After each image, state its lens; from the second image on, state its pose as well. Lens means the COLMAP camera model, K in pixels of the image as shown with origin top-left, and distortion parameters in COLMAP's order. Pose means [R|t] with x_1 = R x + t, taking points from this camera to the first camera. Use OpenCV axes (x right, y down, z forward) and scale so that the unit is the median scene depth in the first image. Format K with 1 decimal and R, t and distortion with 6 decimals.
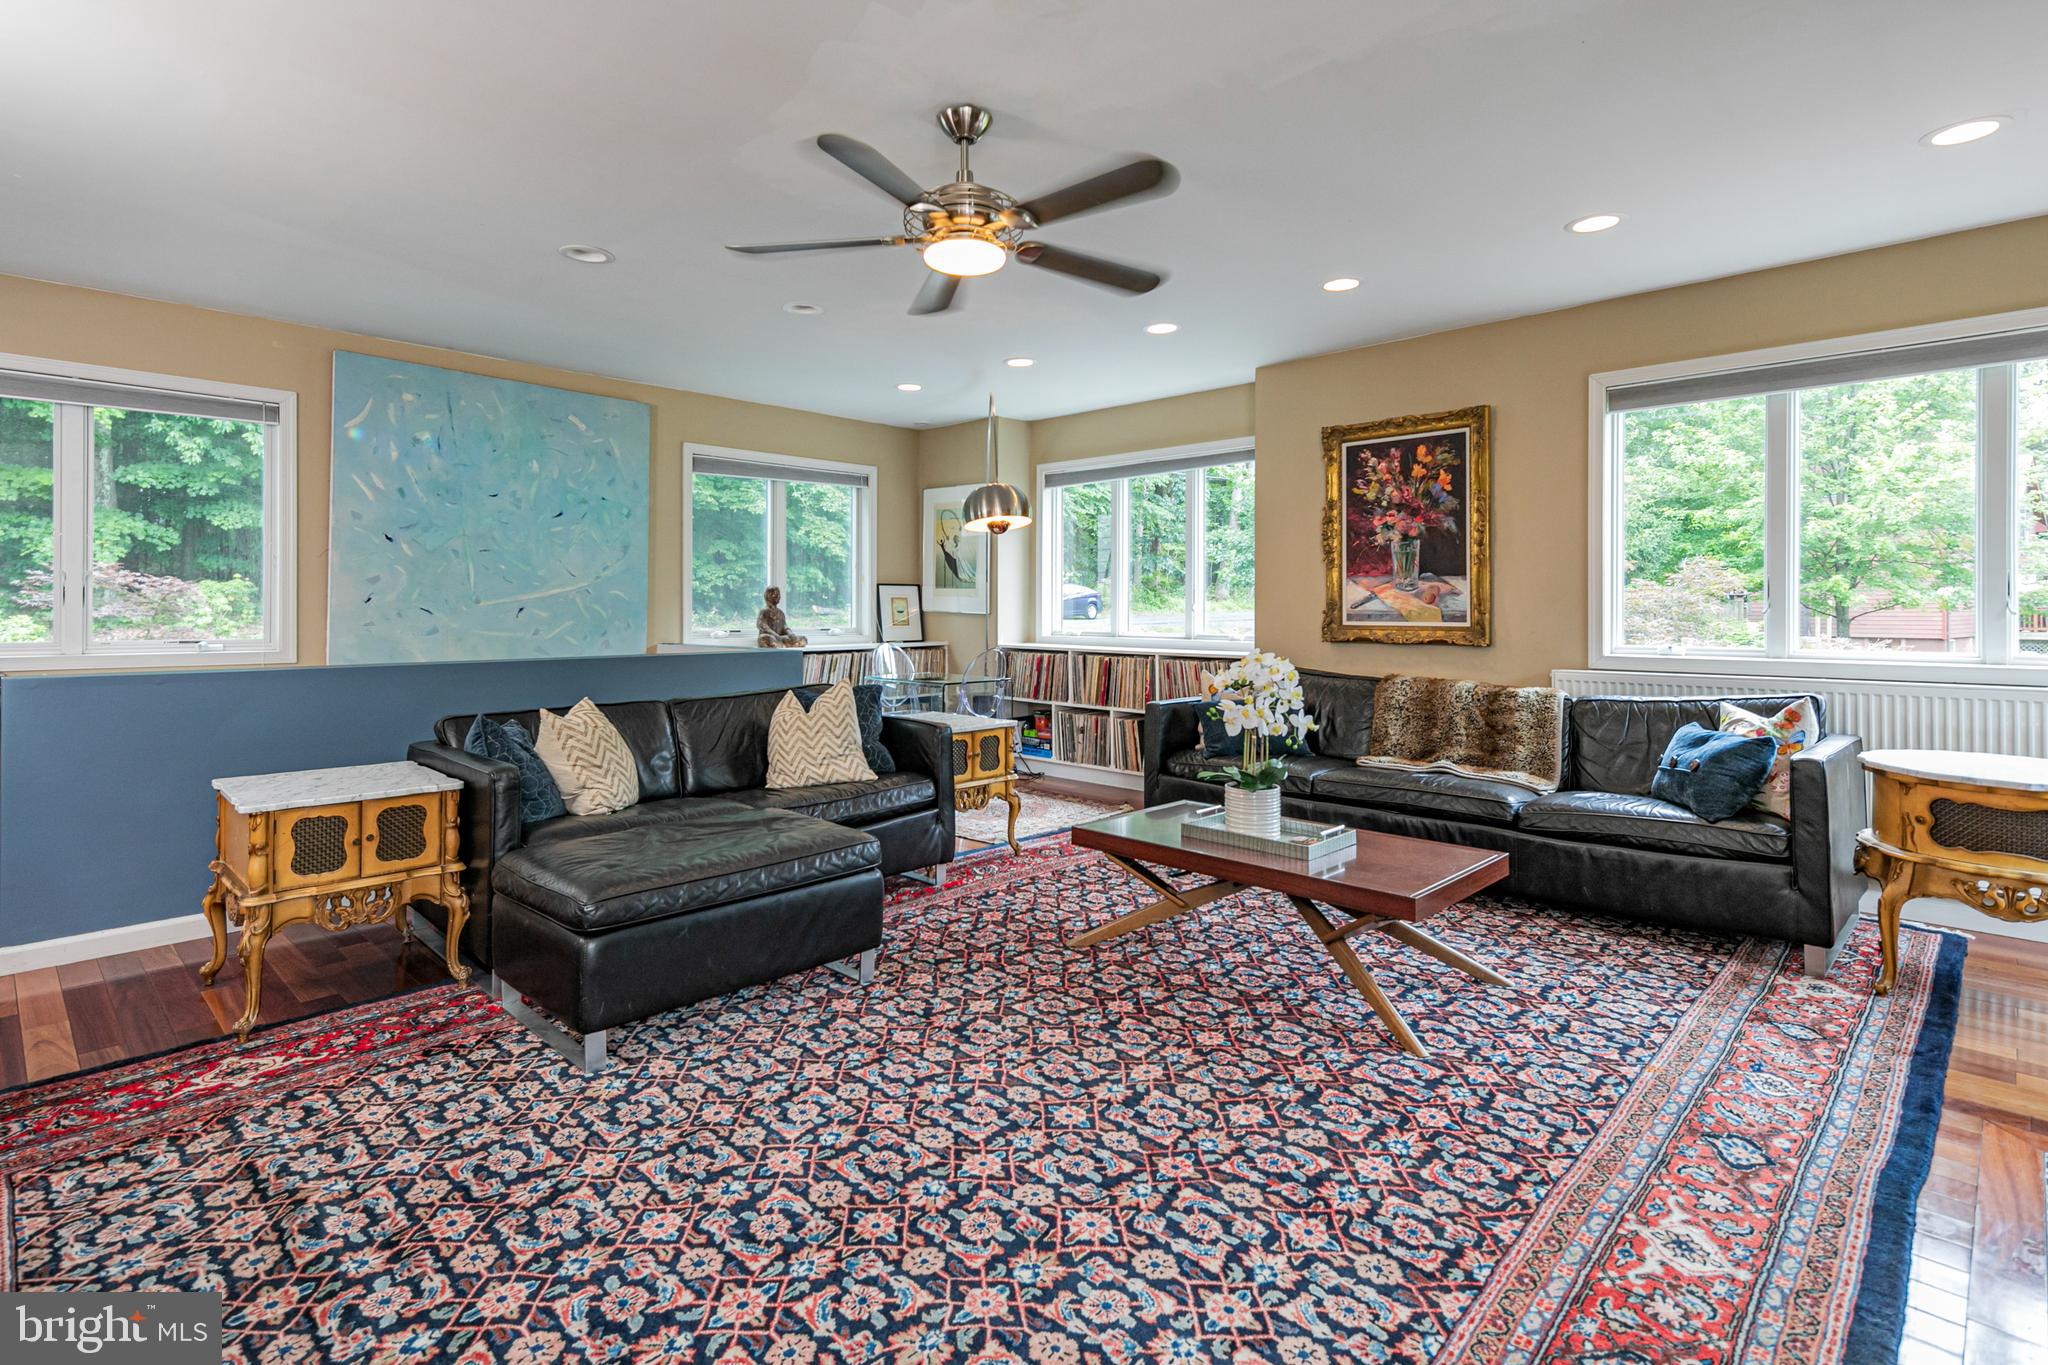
lens RADIAL K [[1006.3, 0, 1054.9], [0, 1006.3, 606.2], [0, 0, 1]] dist [0.026704, -0.006672]
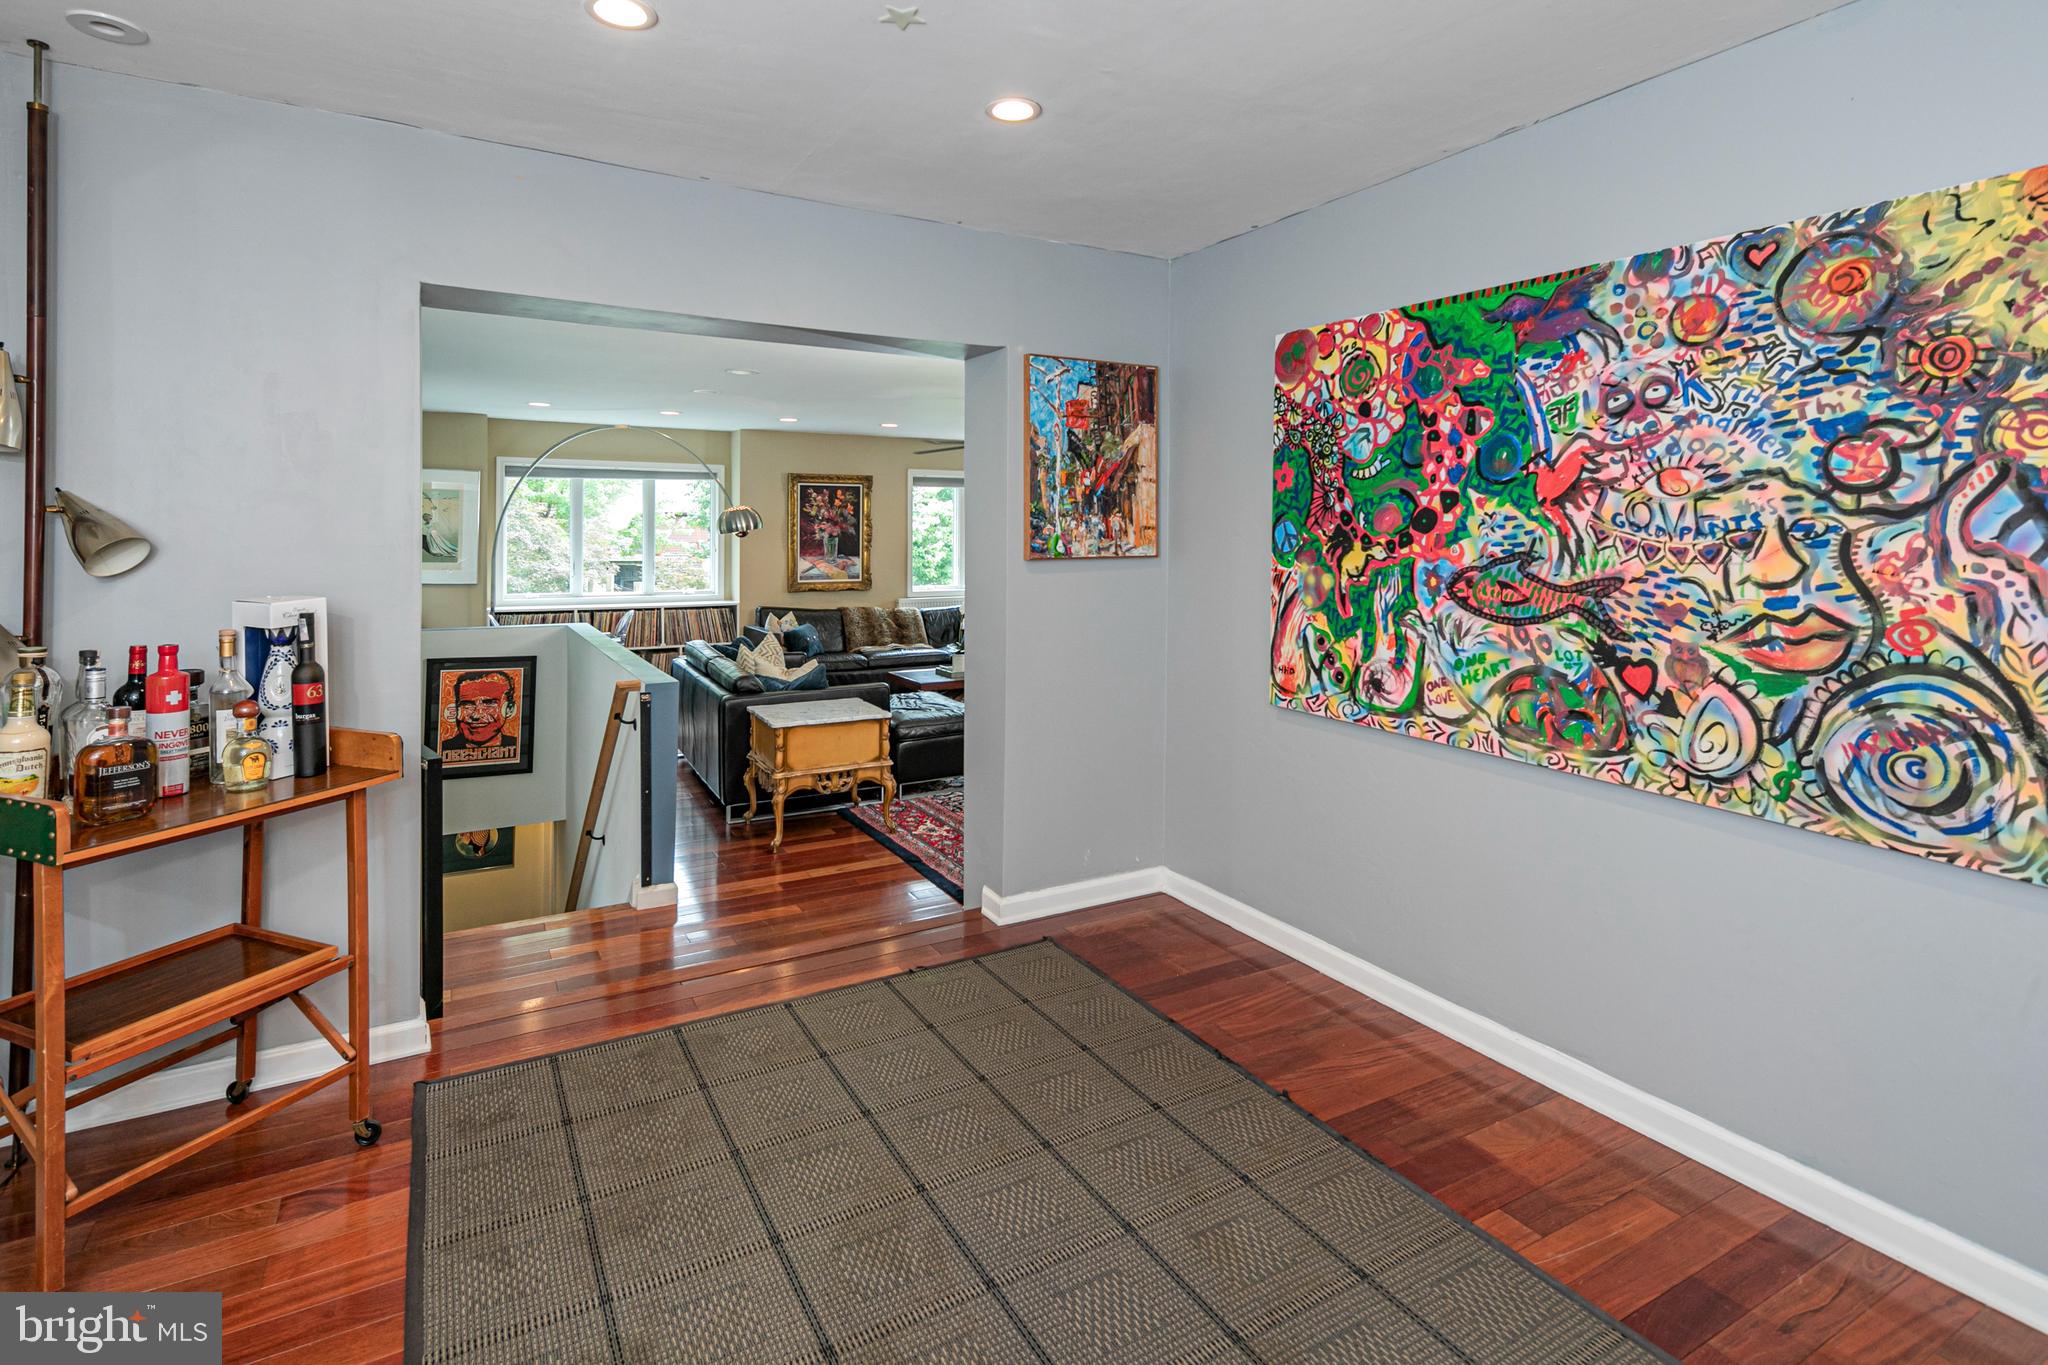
lens RADIAL K [[1006.3, 0, 968.5], [0, 1006.3, 526.2], [0, 0, 1]] dist [0.026704, -0.006672]
pose [[0.322477, 0.010359, 0.946521, -1.495042], [-0.000823, 0.999943, -0.010663, -0.071138], [-0.946577, 0.002659, 0.322467, 0.133387]]
